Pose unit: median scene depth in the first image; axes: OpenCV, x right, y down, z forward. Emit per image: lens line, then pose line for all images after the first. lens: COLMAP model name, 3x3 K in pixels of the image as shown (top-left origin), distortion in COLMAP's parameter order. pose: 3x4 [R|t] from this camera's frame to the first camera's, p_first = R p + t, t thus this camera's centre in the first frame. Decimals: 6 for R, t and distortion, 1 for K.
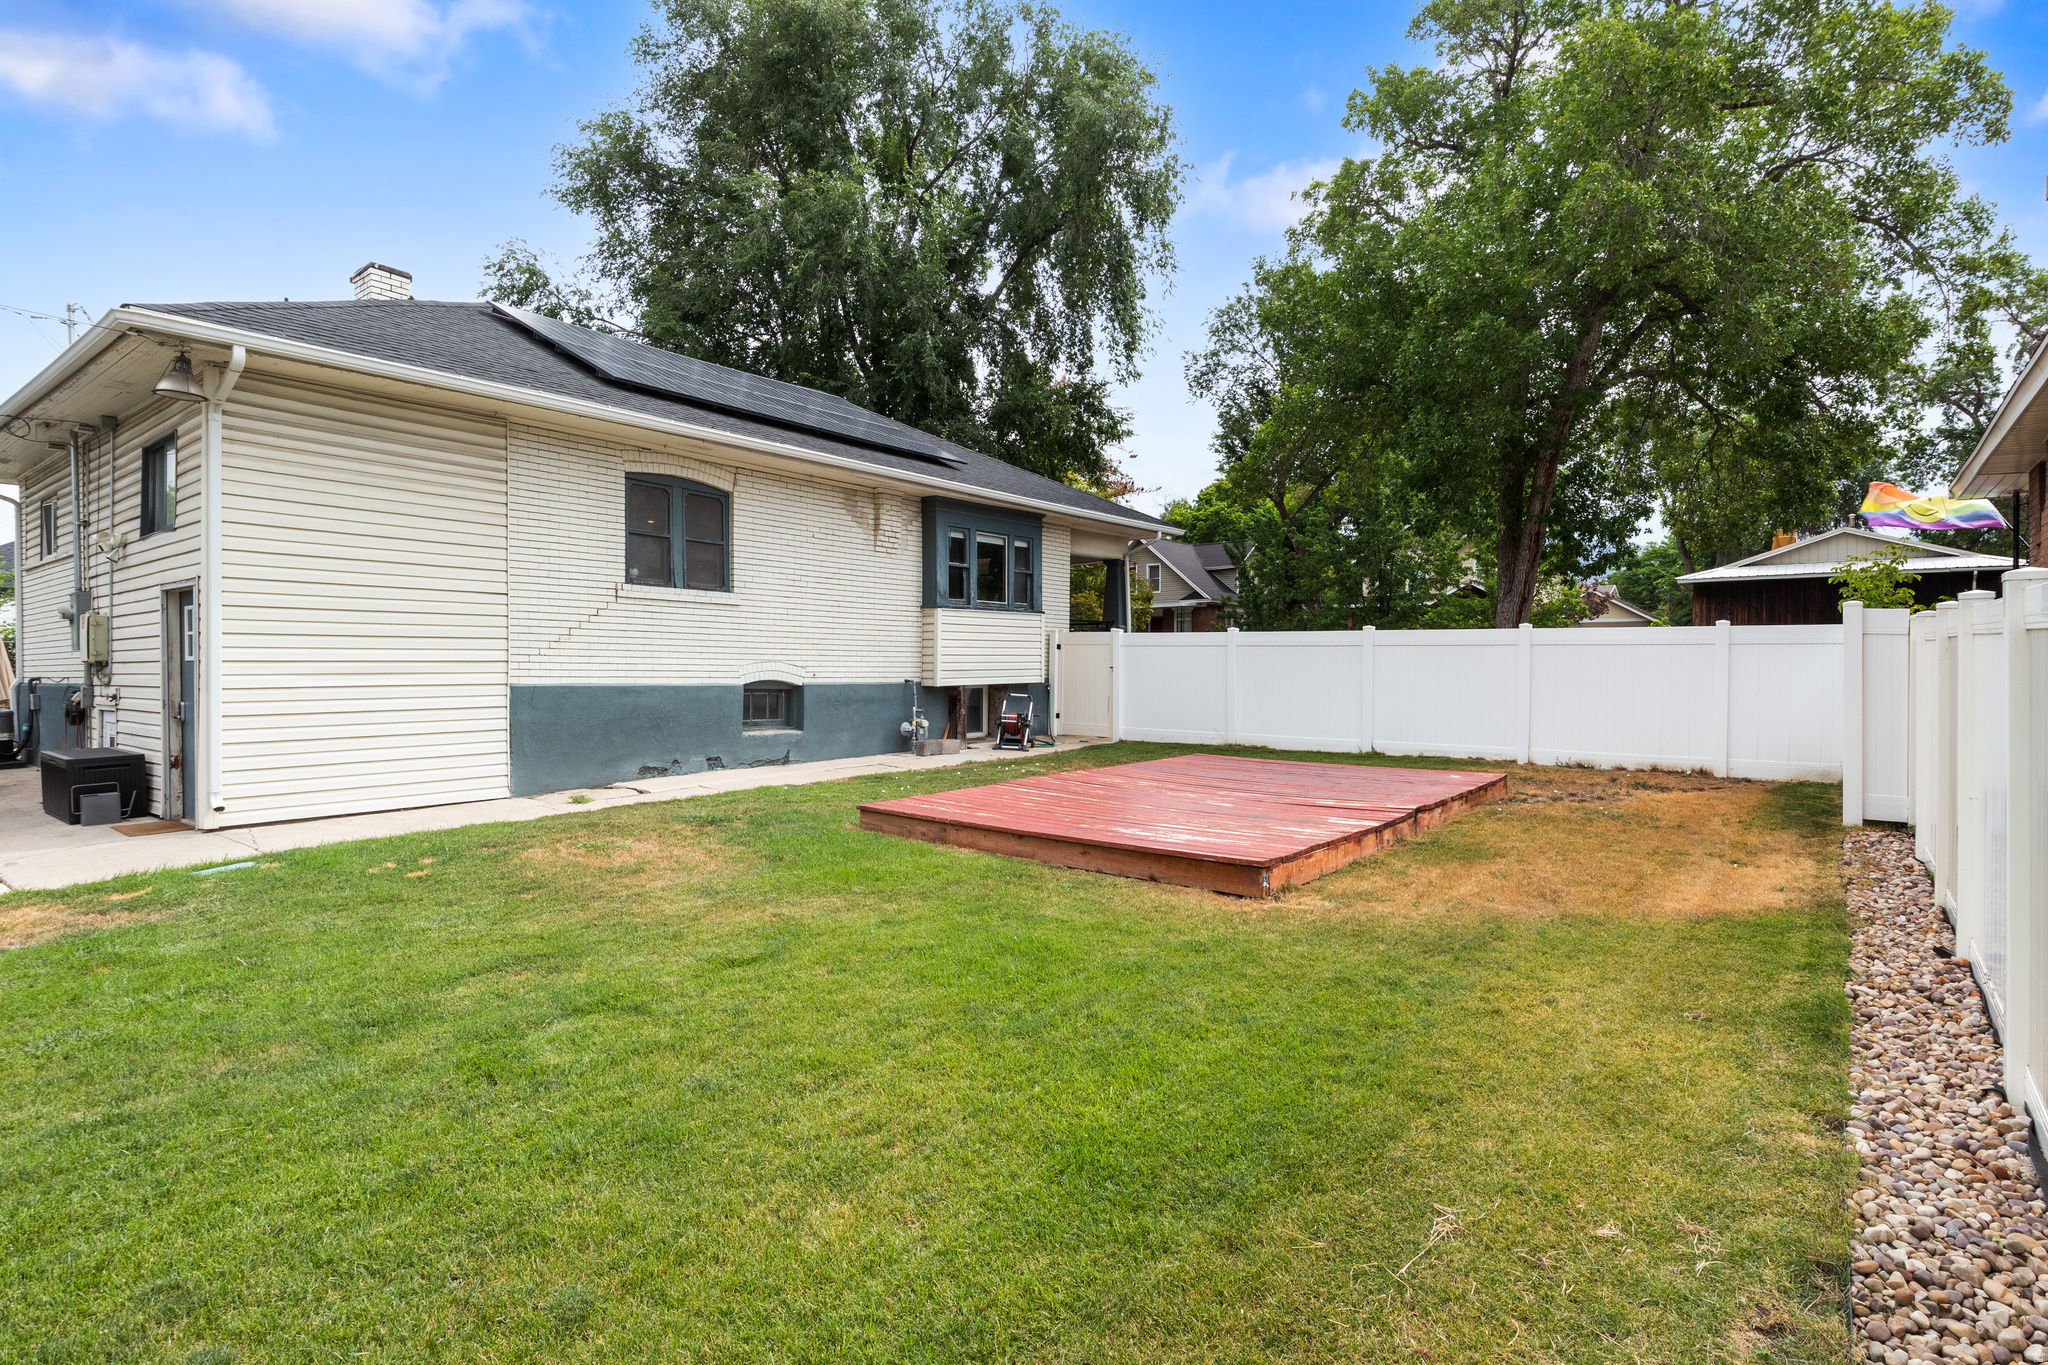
lens RADIAL K [[1030.5, 0, 1022.8], [0, 1030.5, 674.2], [0, 0, 1]] dist [-0.013486, 0.001054]
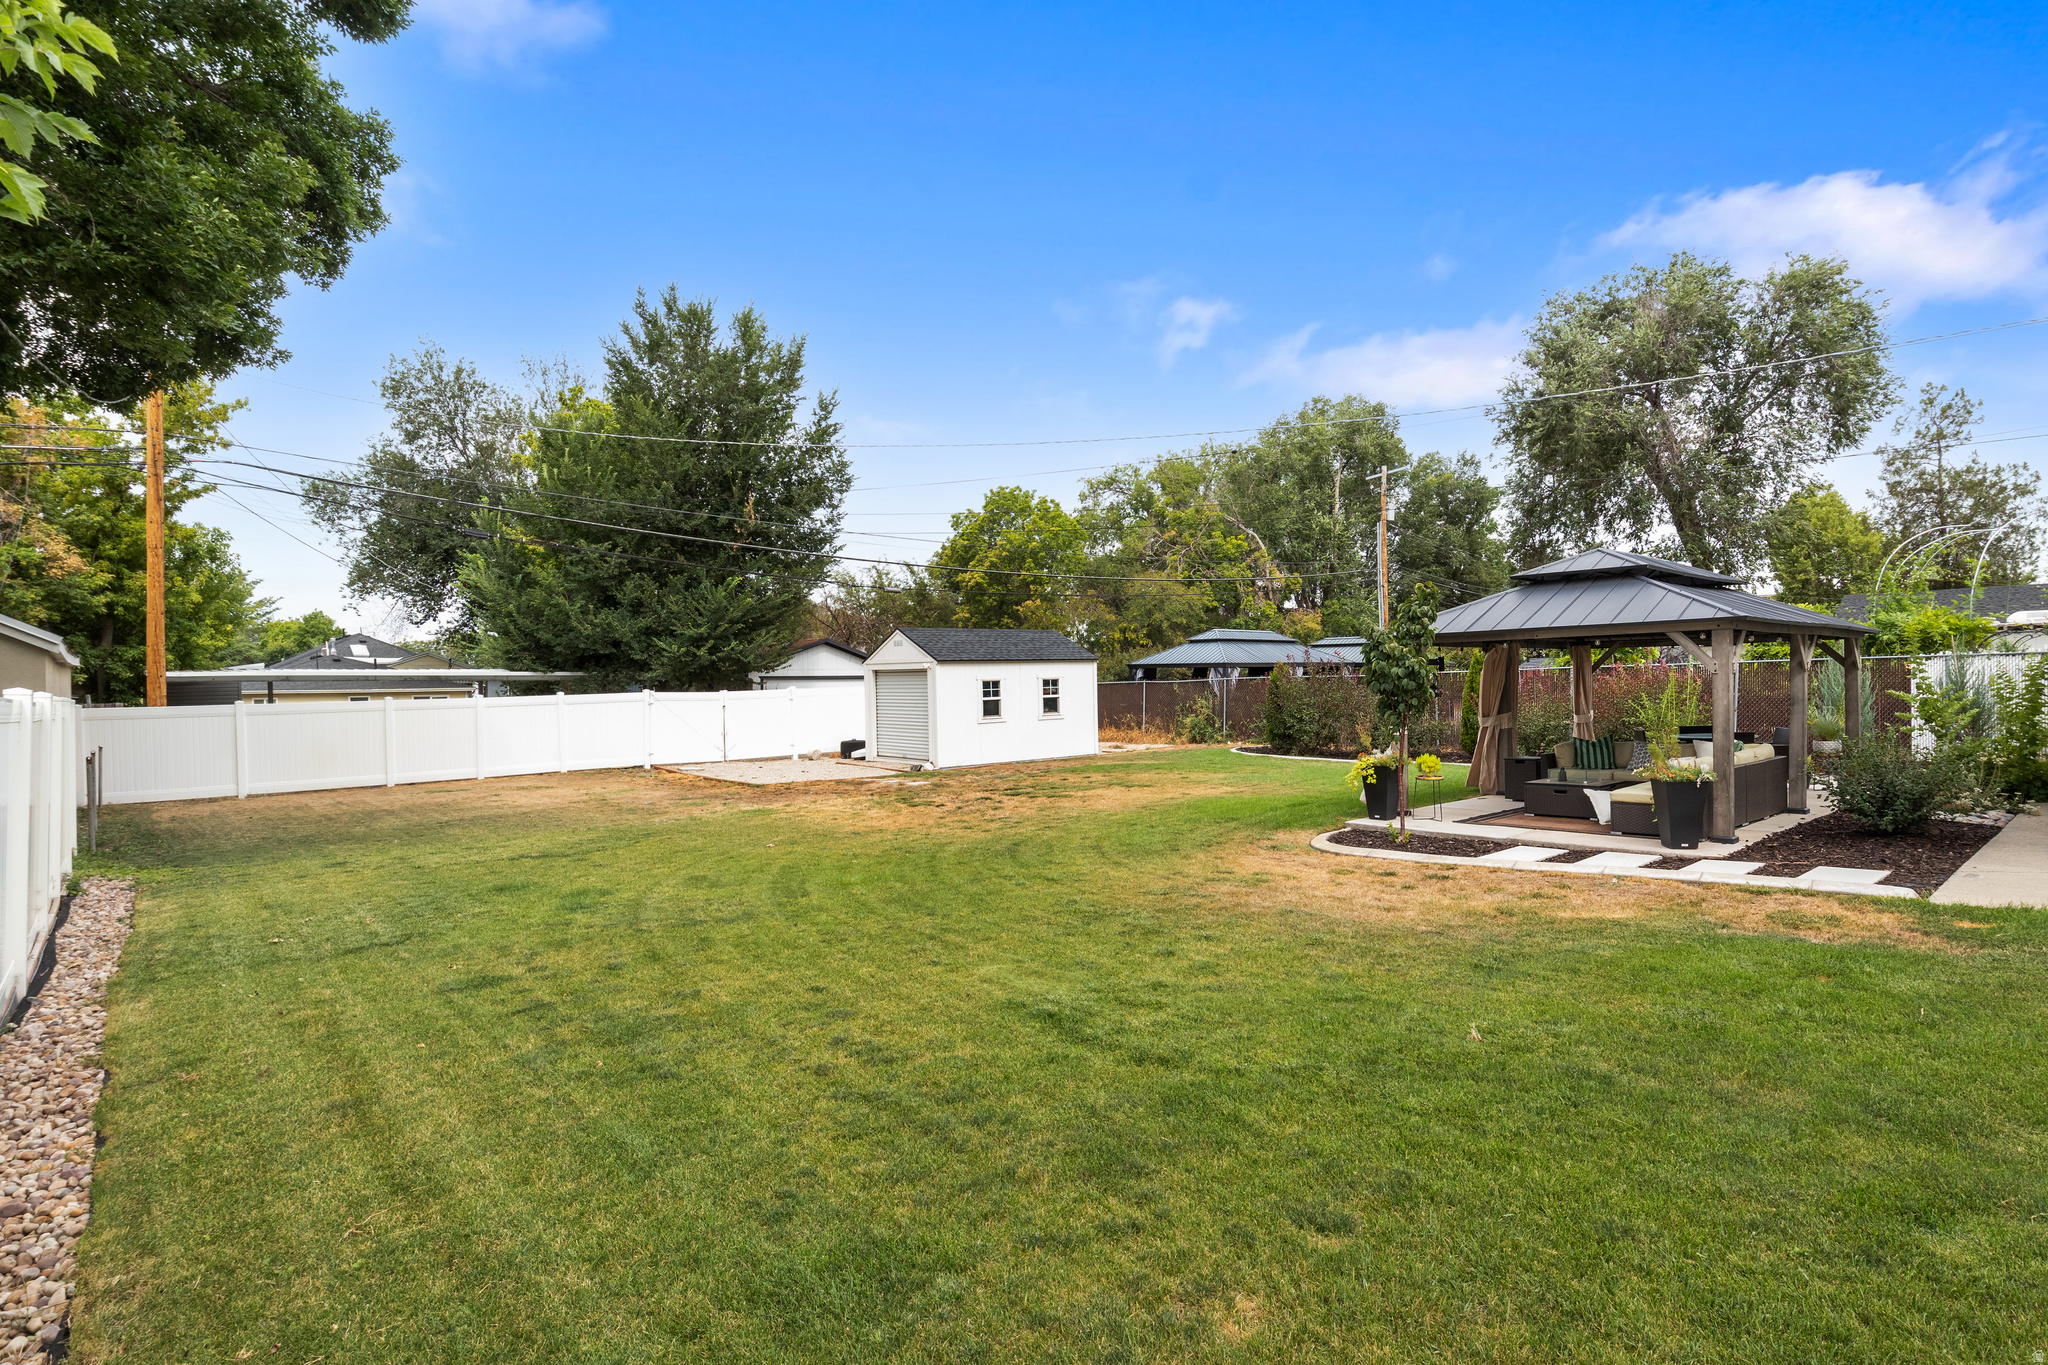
lens RADIAL K [[1030.5, 0, 1023.1], [0, 1030.5, 682.8], [0, 0, 1]] dist [-0.013486, 0.001054]
pose [[-0.139788, 0.005121, -0.990168, 0.376879], [-0.008492, 0.999944, 0.006371, -0.022578], [0.990145, 0.009299, -0.139737, 0.502395]]
